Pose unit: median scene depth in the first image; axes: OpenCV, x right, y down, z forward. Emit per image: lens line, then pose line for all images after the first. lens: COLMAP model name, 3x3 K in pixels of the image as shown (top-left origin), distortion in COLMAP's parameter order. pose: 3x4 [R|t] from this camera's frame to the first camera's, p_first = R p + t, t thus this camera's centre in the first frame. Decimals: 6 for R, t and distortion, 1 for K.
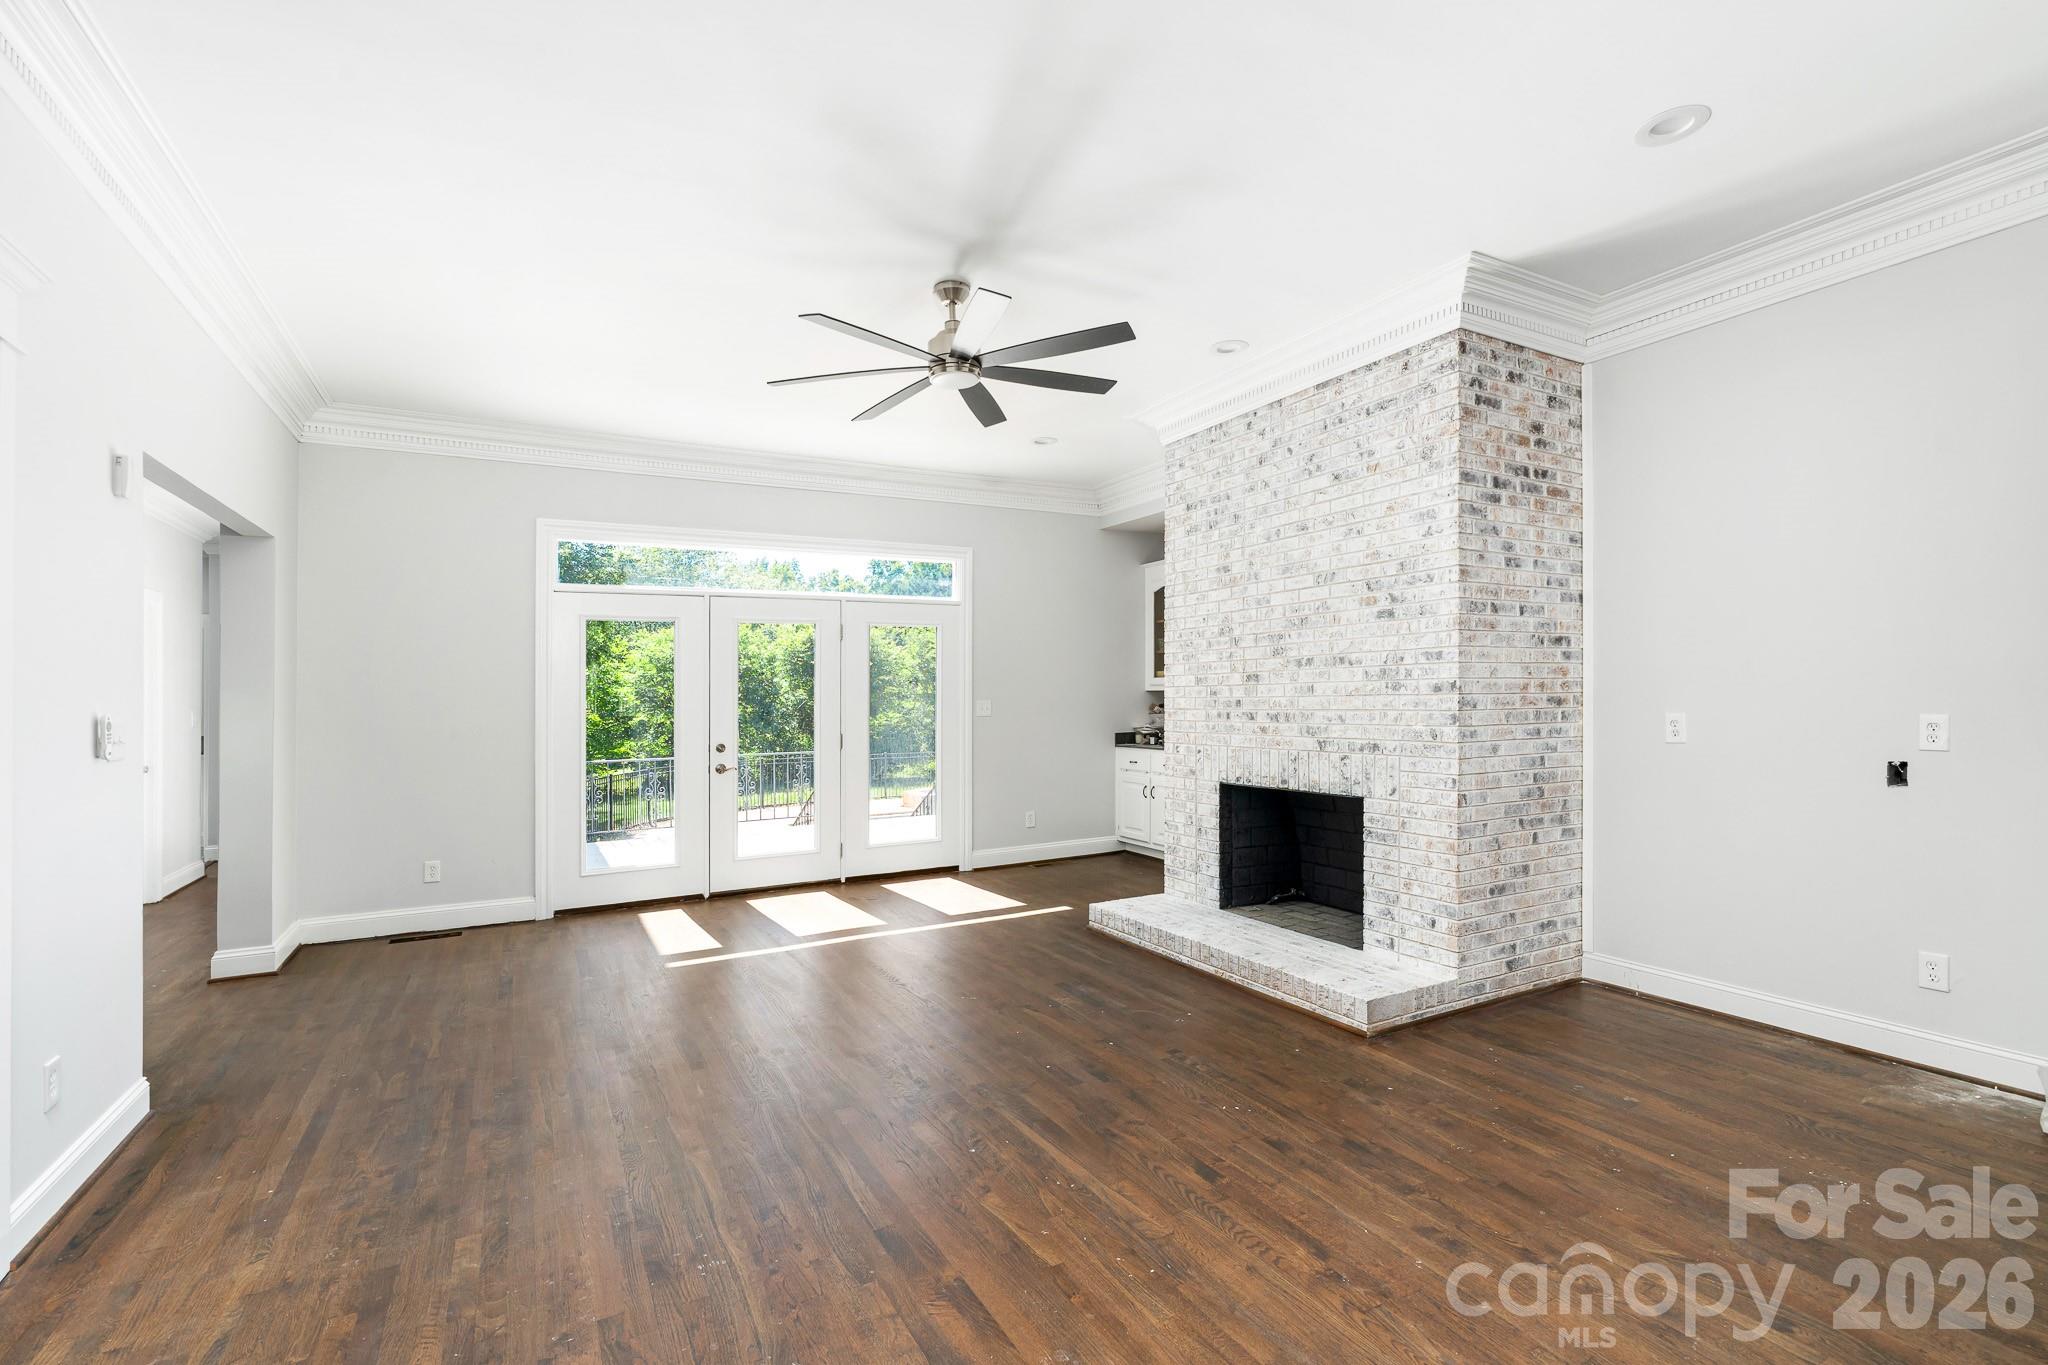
lens RADIAL K [[910.1, 0, 1028.1], [0, 910.1, 691.1], [0, 0, 1]] dist [-0.009861, 0.002633]
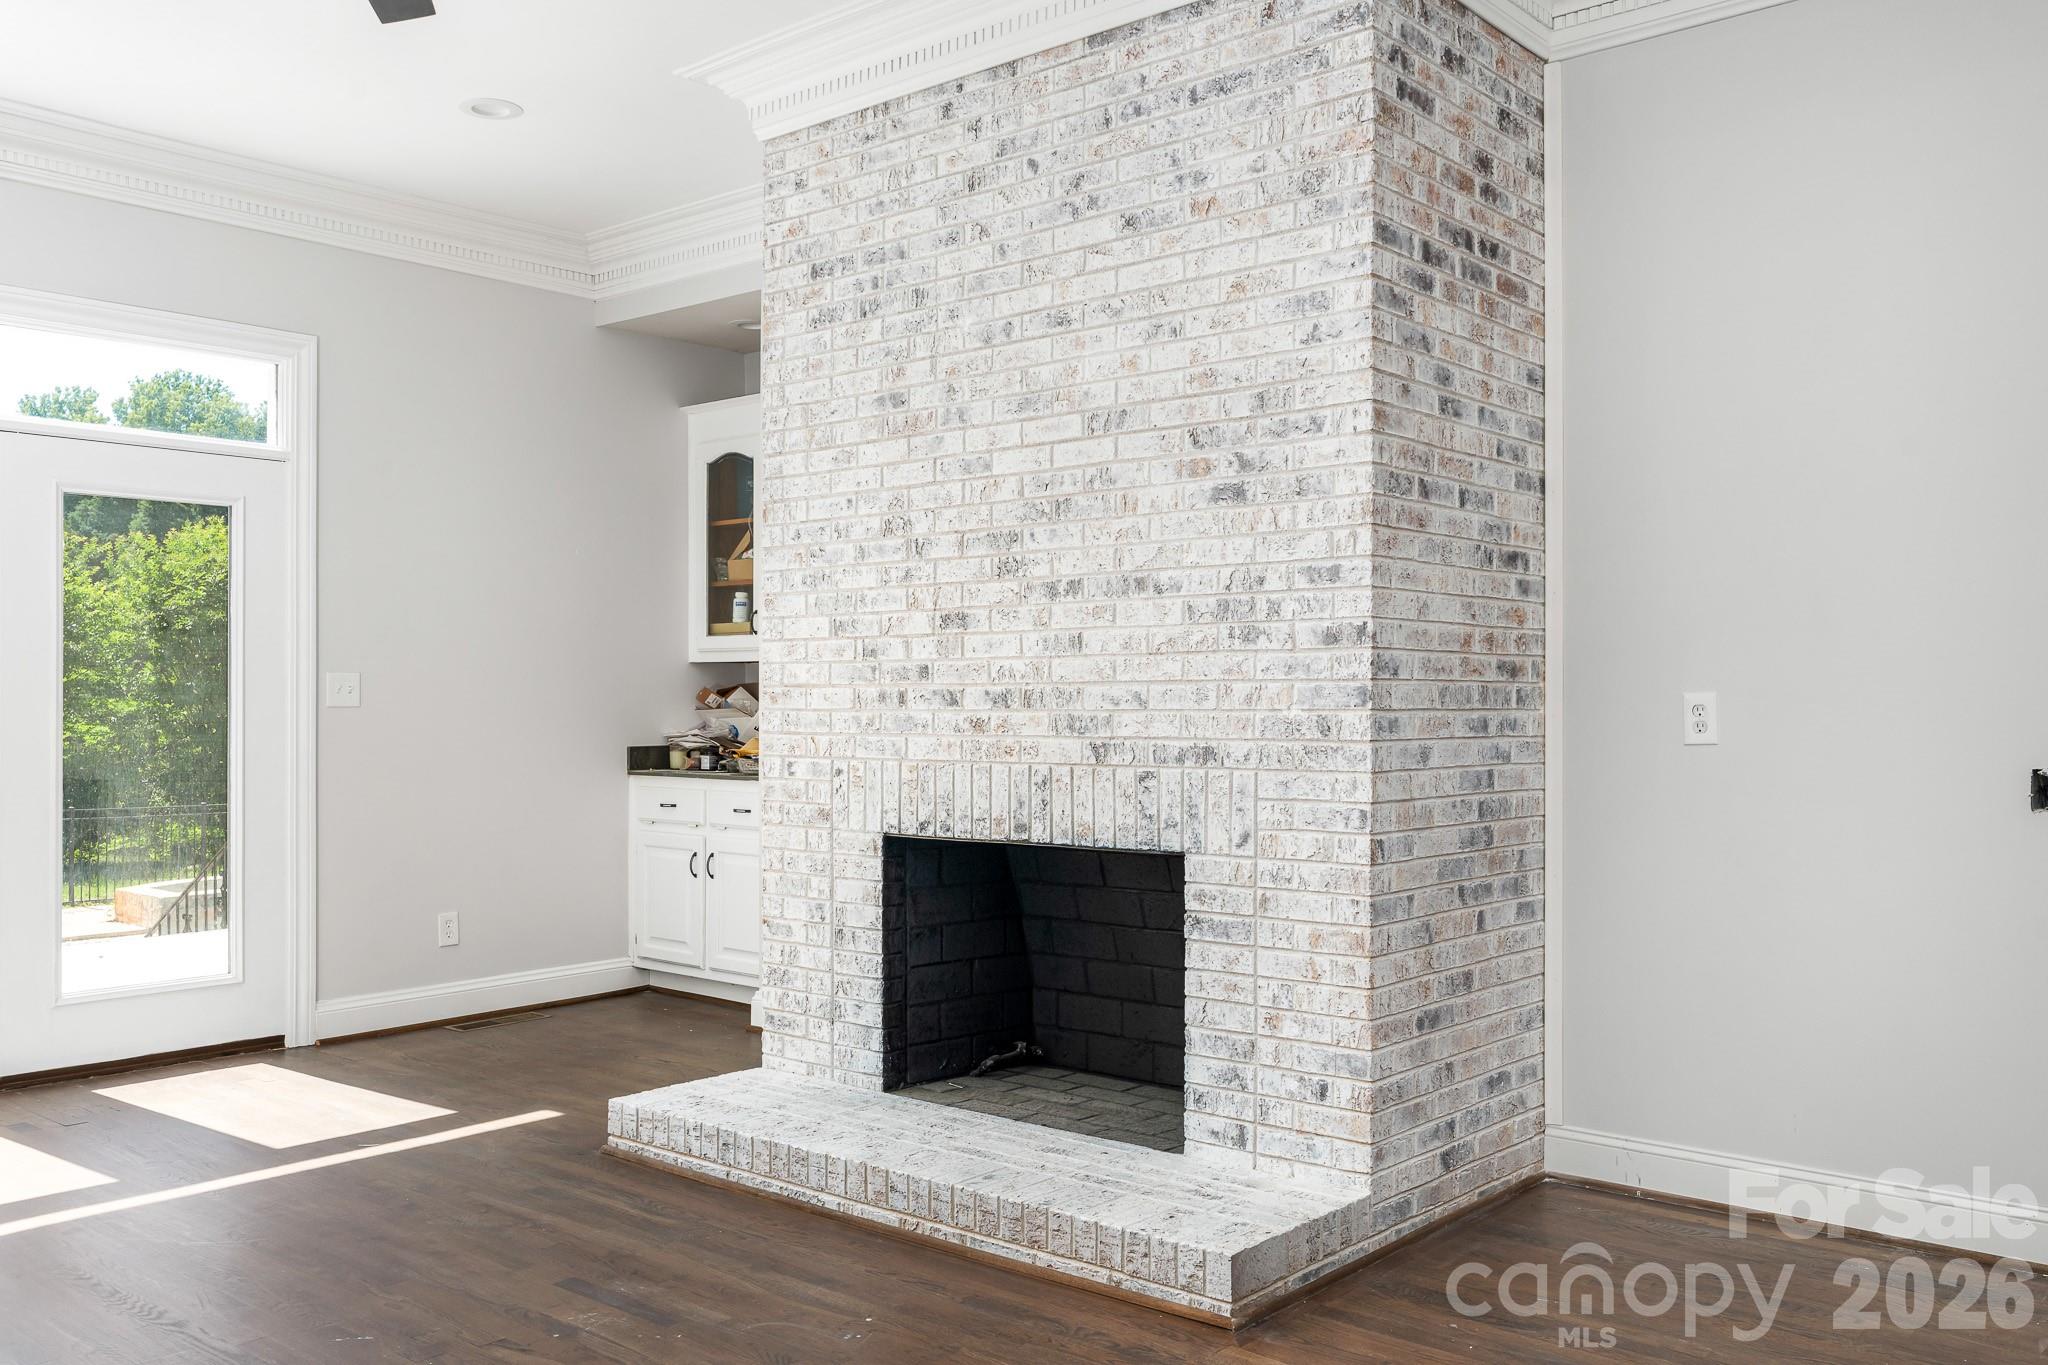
lens RADIAL K [[1728.1, 0, 1028.8], [0, 1728.1, 722.3], [0, 0, 1]] dist [-0.000033, 0.000113]
pose [[0.938871, 0.006628, 0.344205, -0.043387], [-0.013785, 0.999737, 0.018351, 0.026575], [-0.343993, -0.021974, 0.938715, 0.122059]]
